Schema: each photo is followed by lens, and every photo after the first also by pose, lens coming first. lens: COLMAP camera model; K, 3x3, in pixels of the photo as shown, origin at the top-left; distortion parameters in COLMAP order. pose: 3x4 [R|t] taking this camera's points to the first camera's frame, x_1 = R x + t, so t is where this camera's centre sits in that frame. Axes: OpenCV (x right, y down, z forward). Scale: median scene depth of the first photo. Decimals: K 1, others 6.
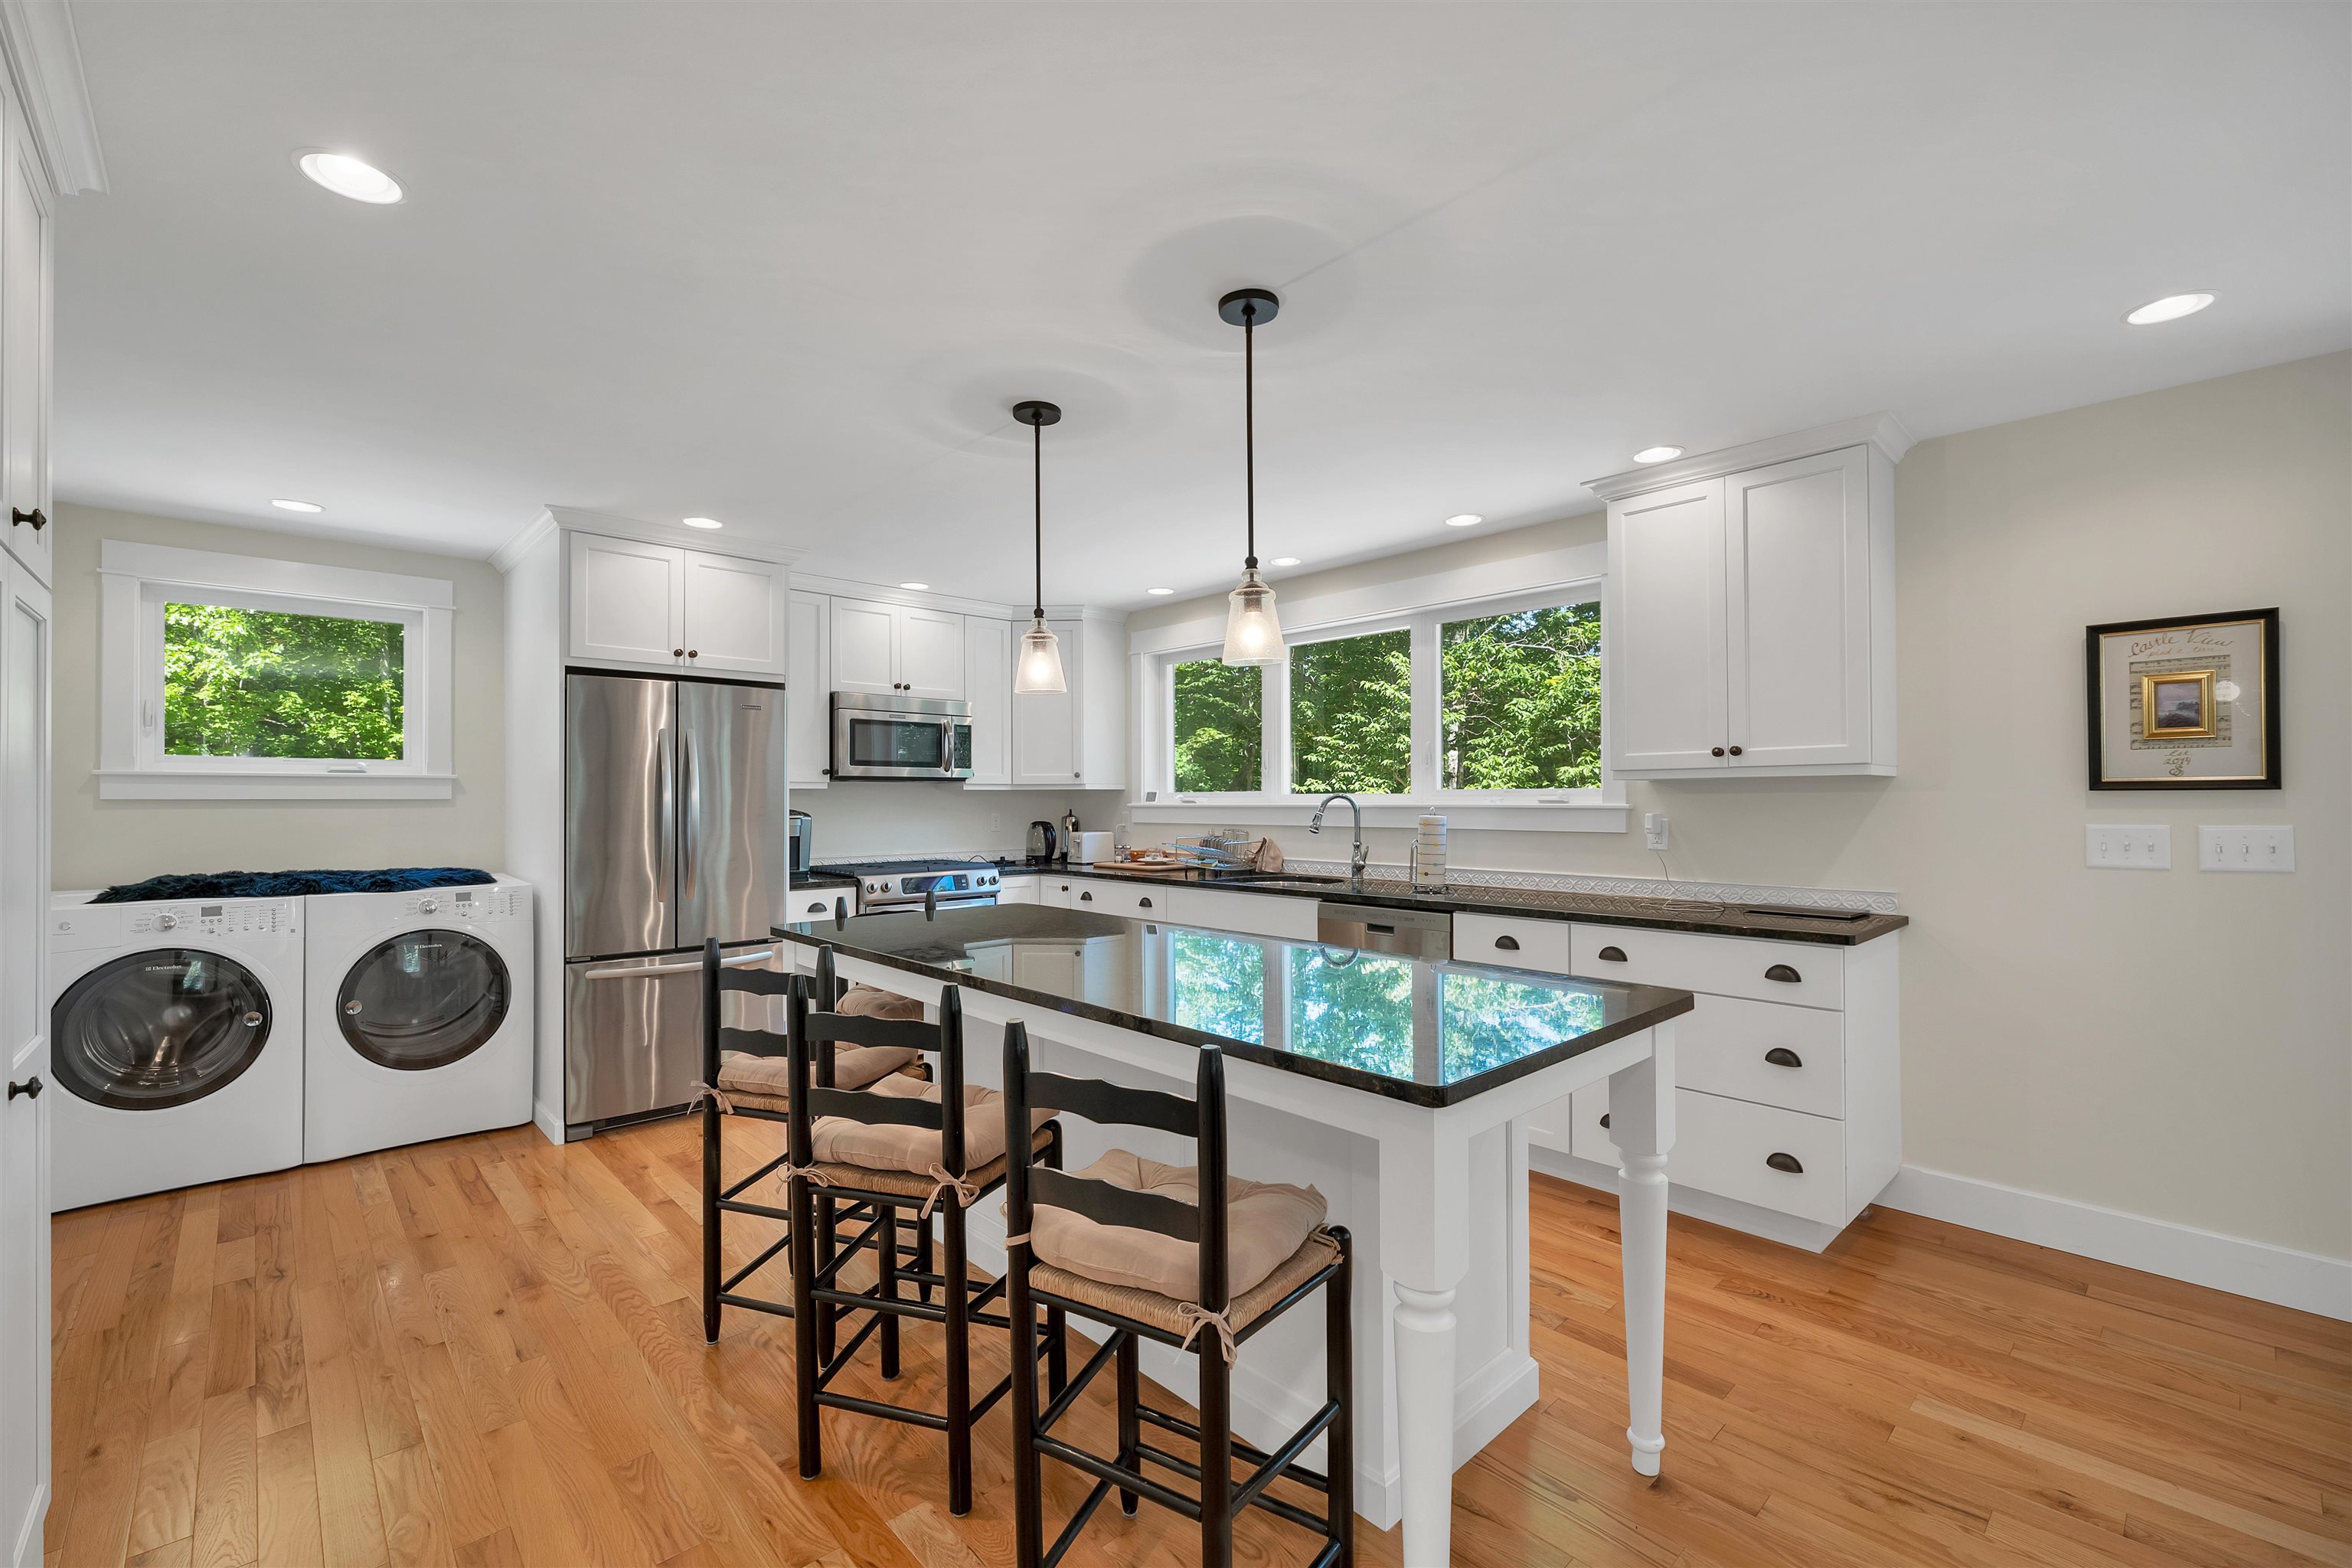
lens RADIAL K [[989.2, 0, 1175.6], [0, 989.2, 792.5], [0, 0, 1]] dist [0.000607, 0.000093]
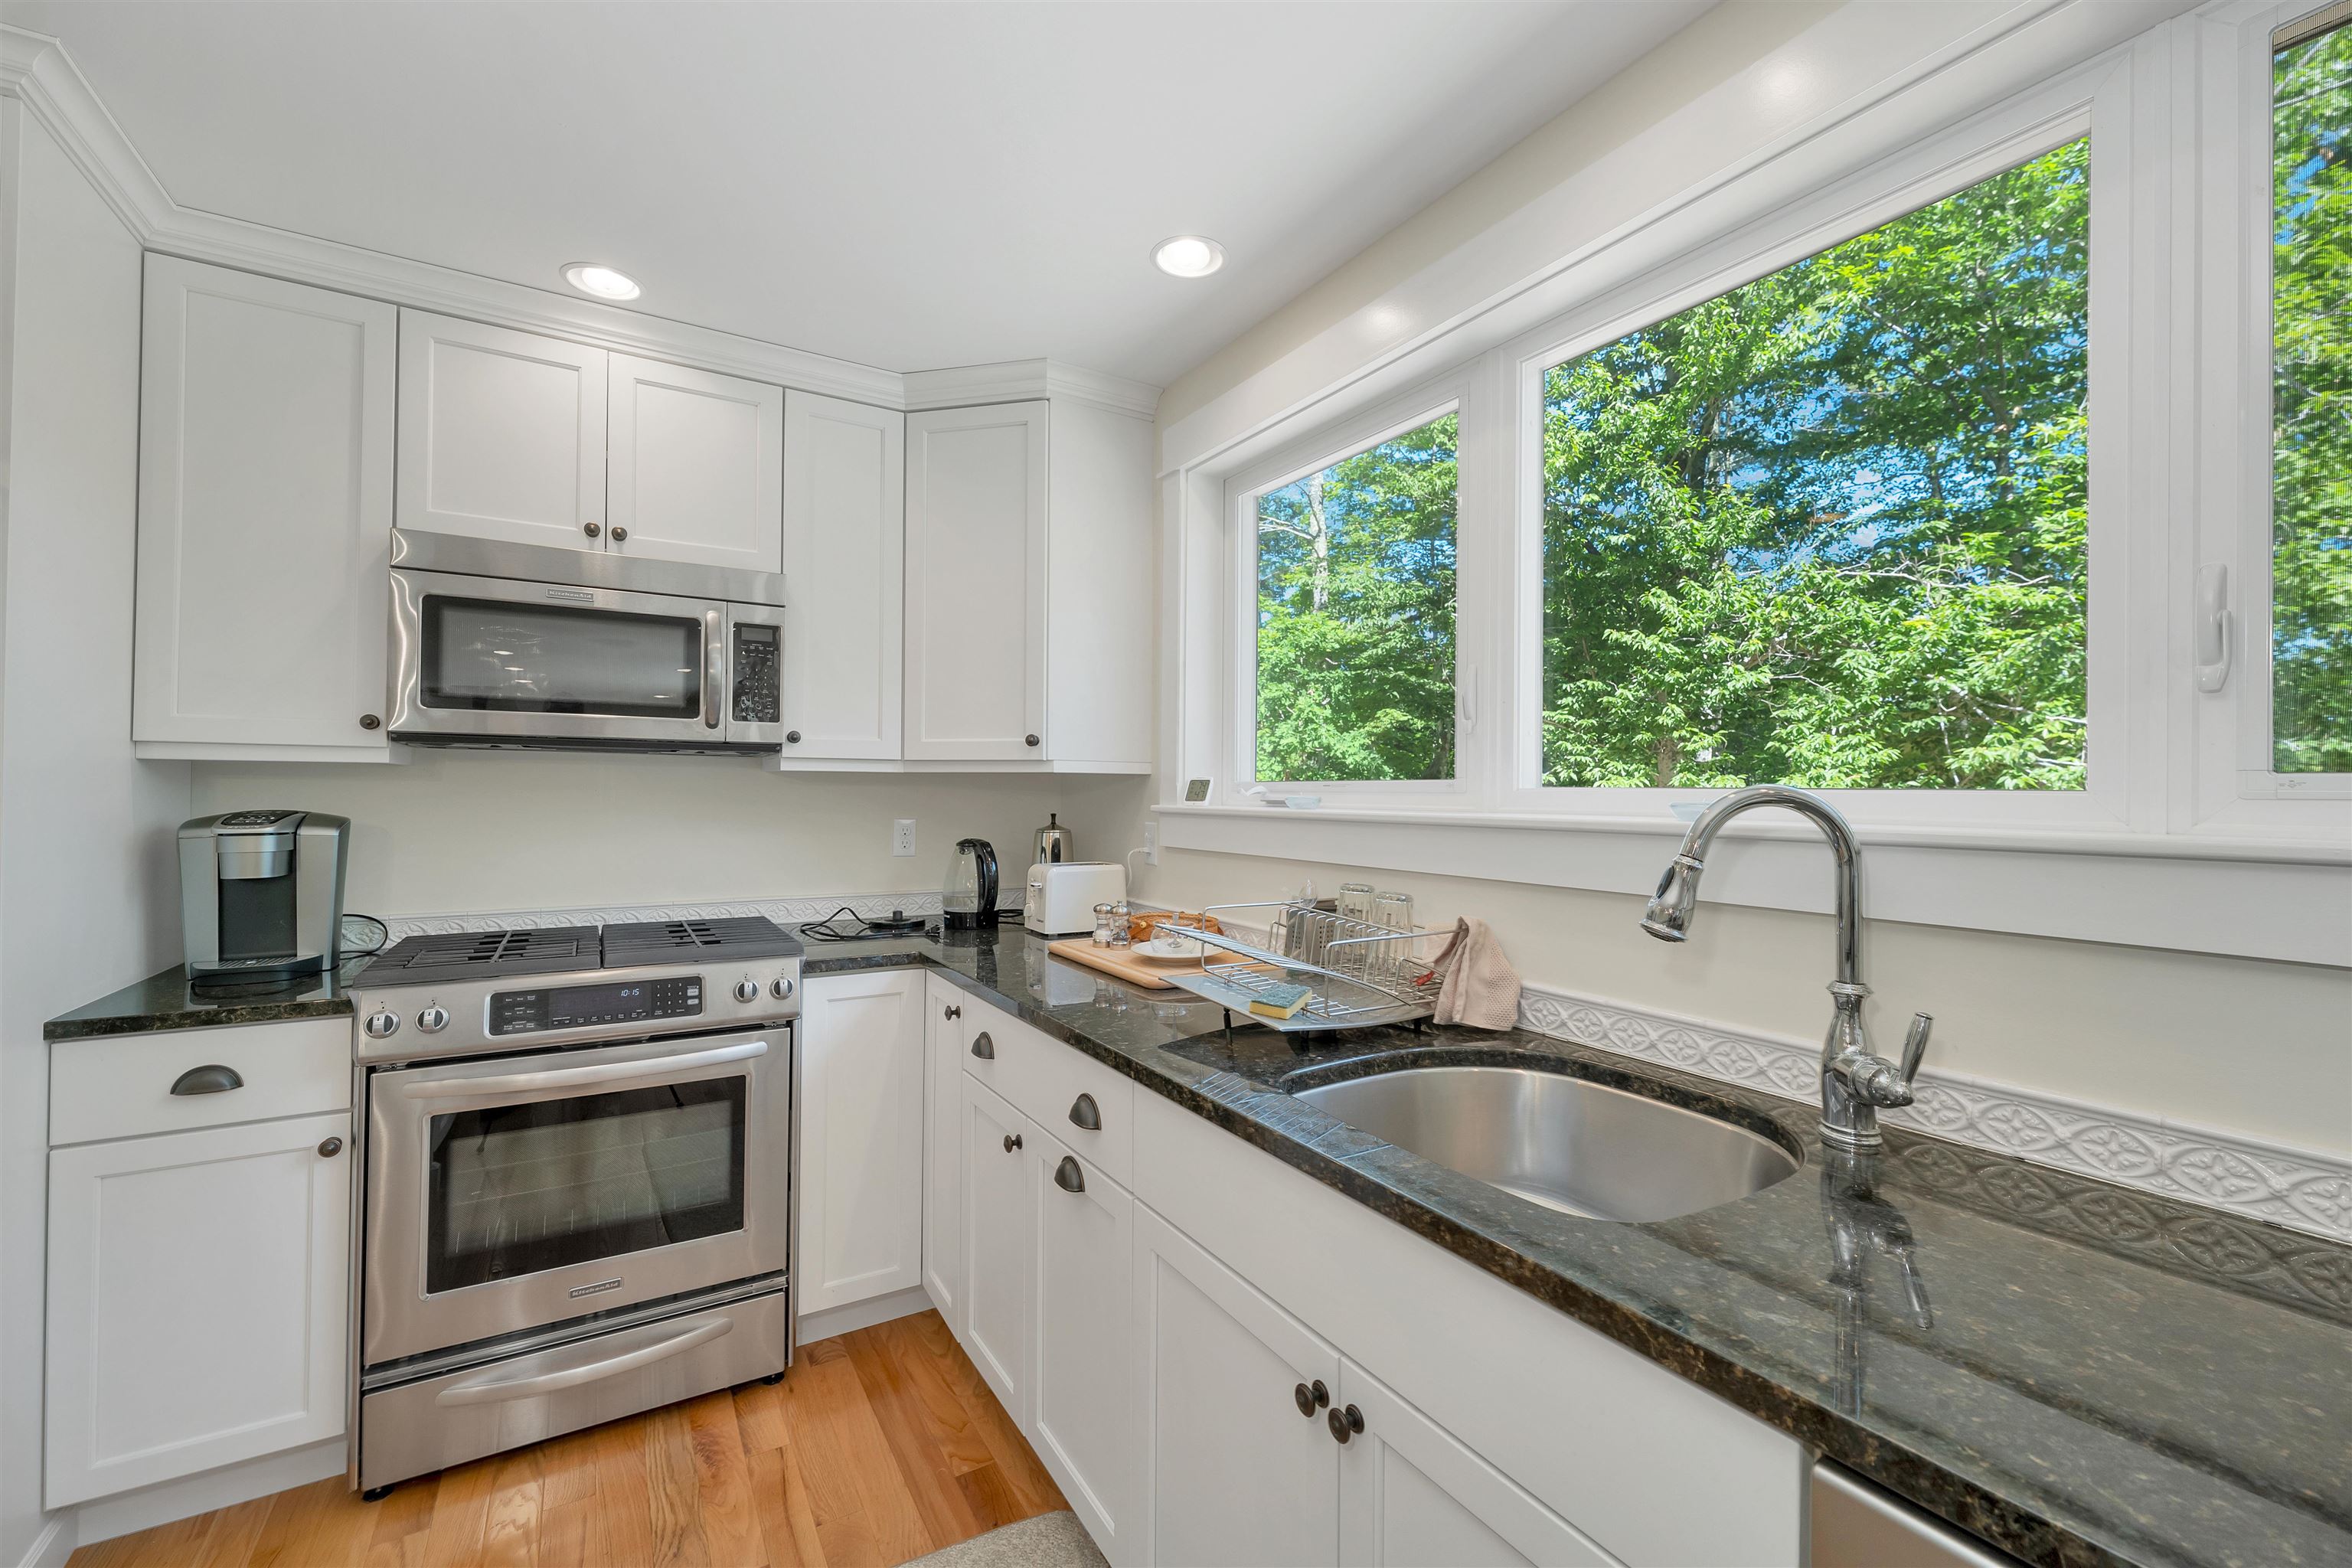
lens RADIAL K [[954.7, 0, 1162.3], [0, 954.7, 781.1], [0, 0, 1]] dist [0.004188, 0.000051]
pose [[0.977617, 0.008427, -0.210222, 0.062696], [-0.009371, 0.999950, -0.003494, 0.002813], [0.210182, 0.005386, 0.977648, 0.729999]]
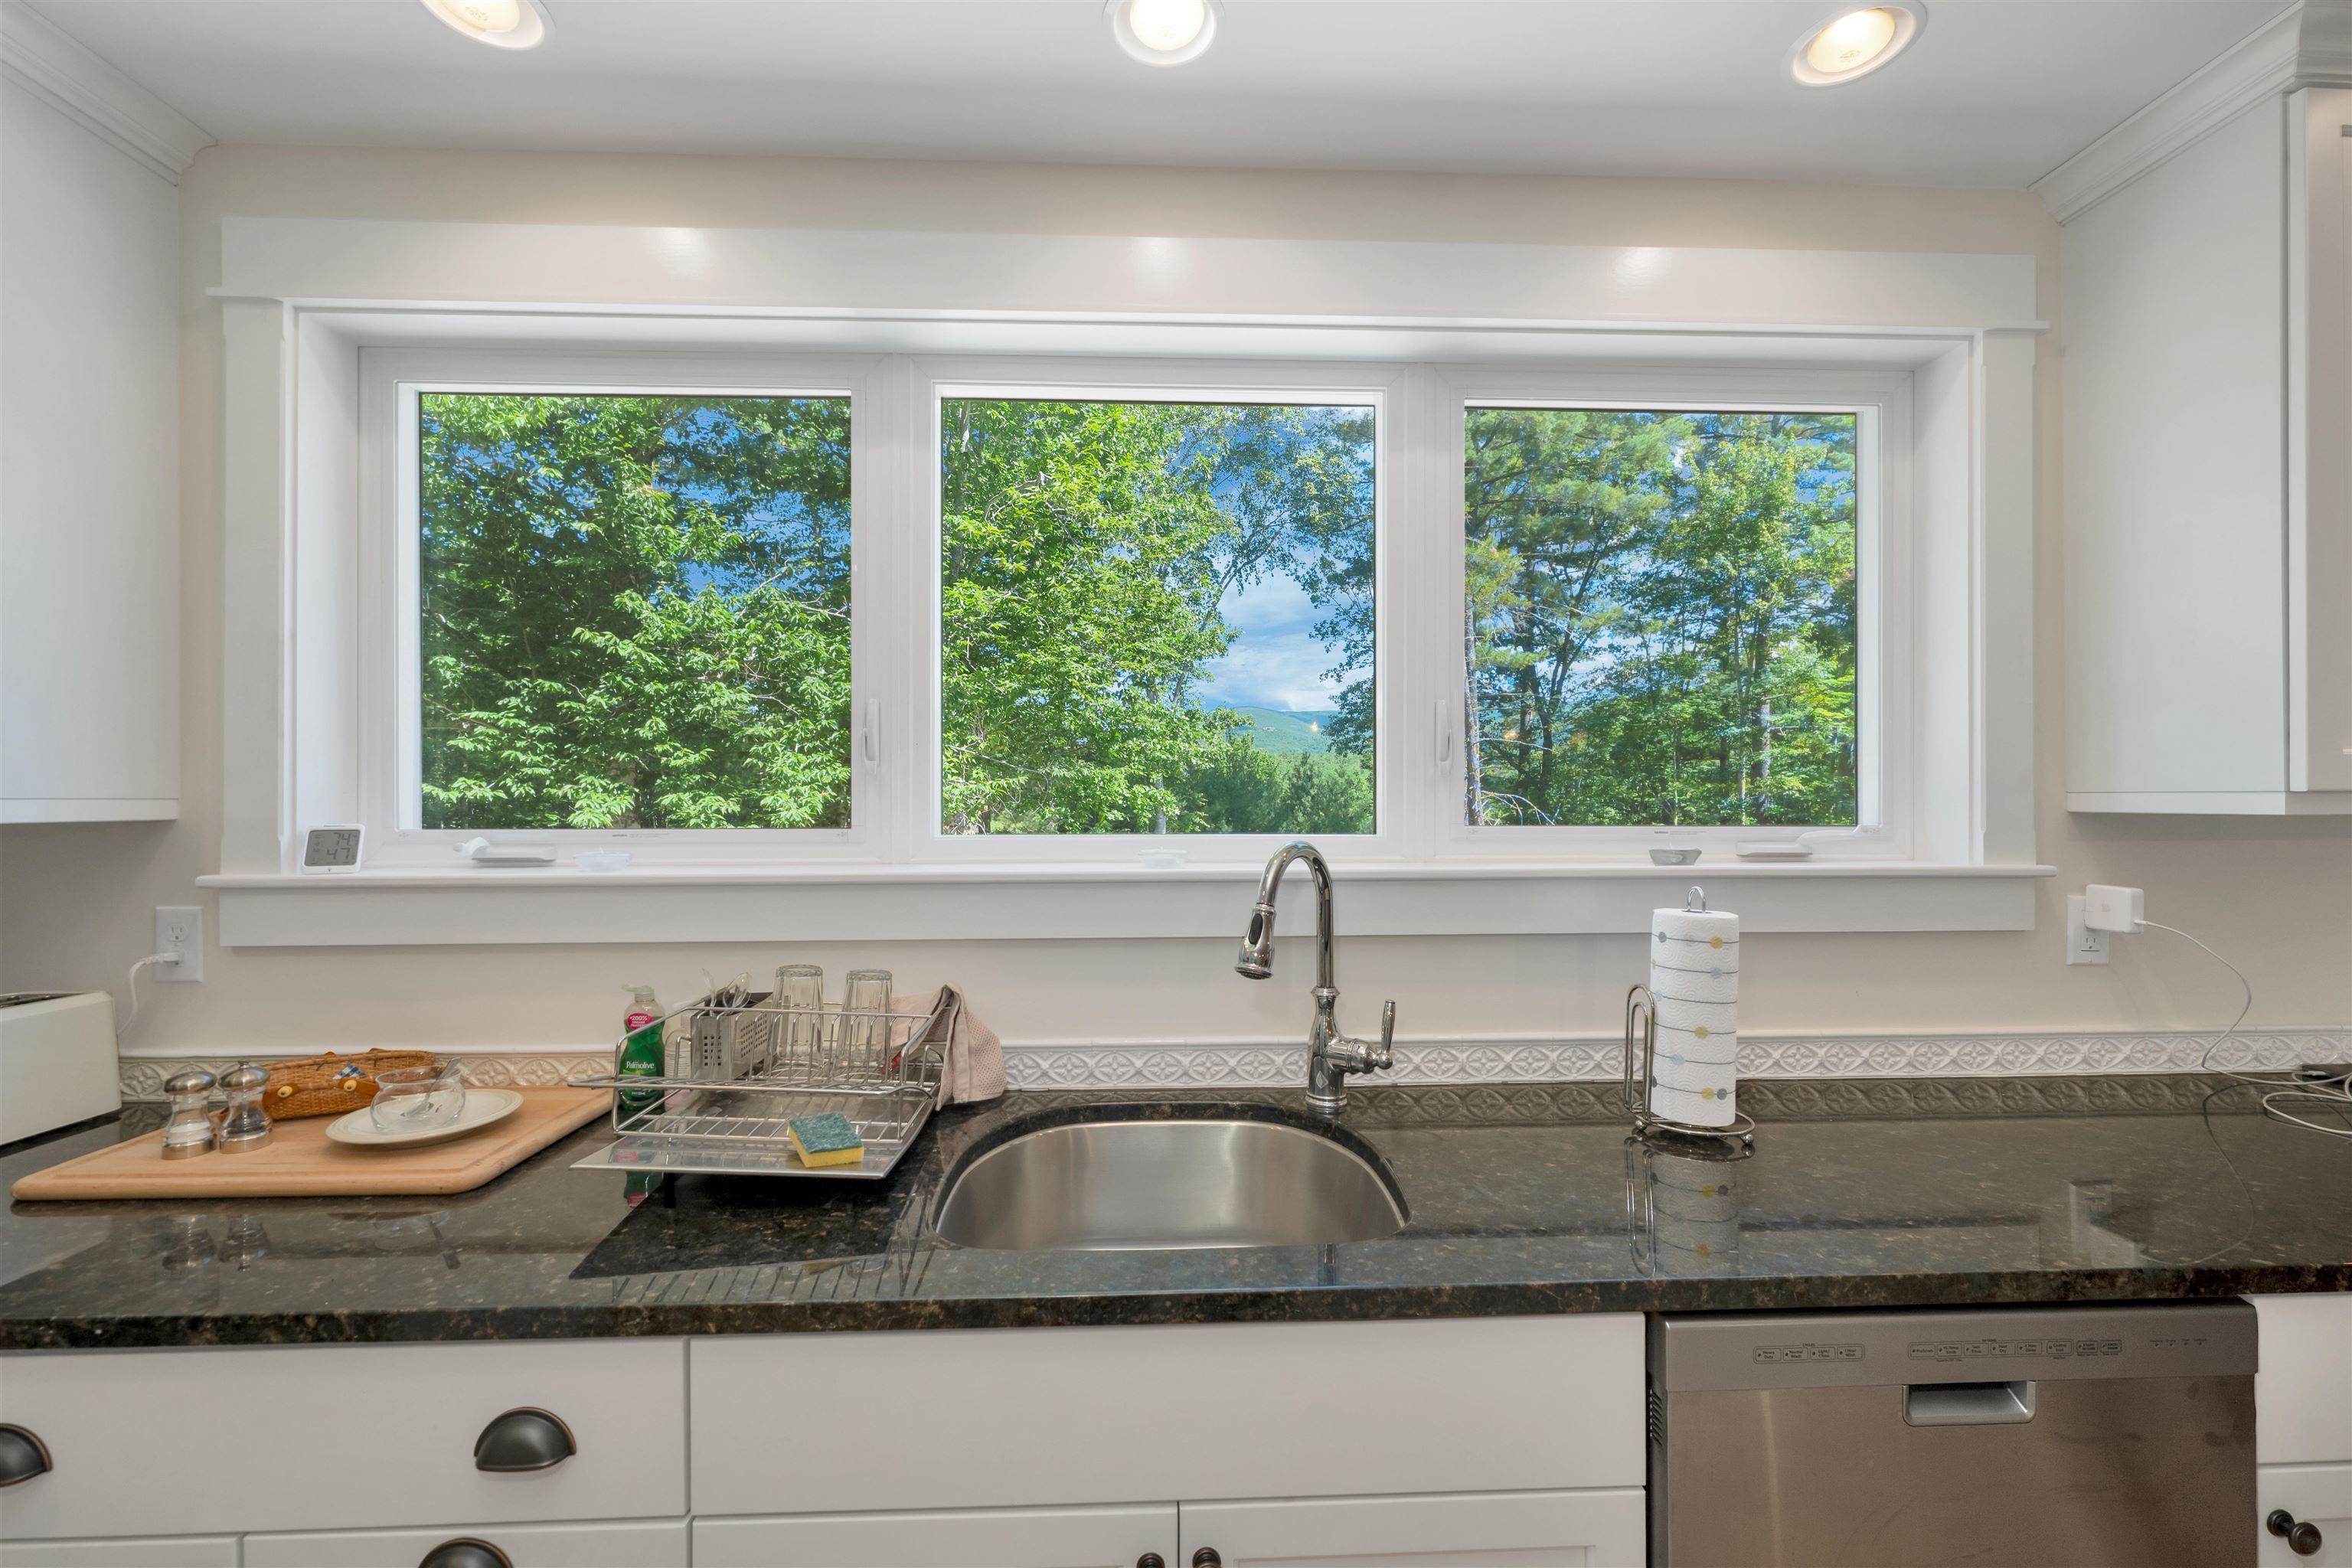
lens RADIAL K [[989.2, 0, 1175.6], [0, 989.2, 792.5], [0, 0, 1]] dist [0.000607, 0.000093]
pose [[0.657781, 0.005298, 0.753190, -0.096660], [-0.001187, 0.999981, -0.005997, -0.011156], [-0.753208, 0.003050, 0.657775, 0.821058]]
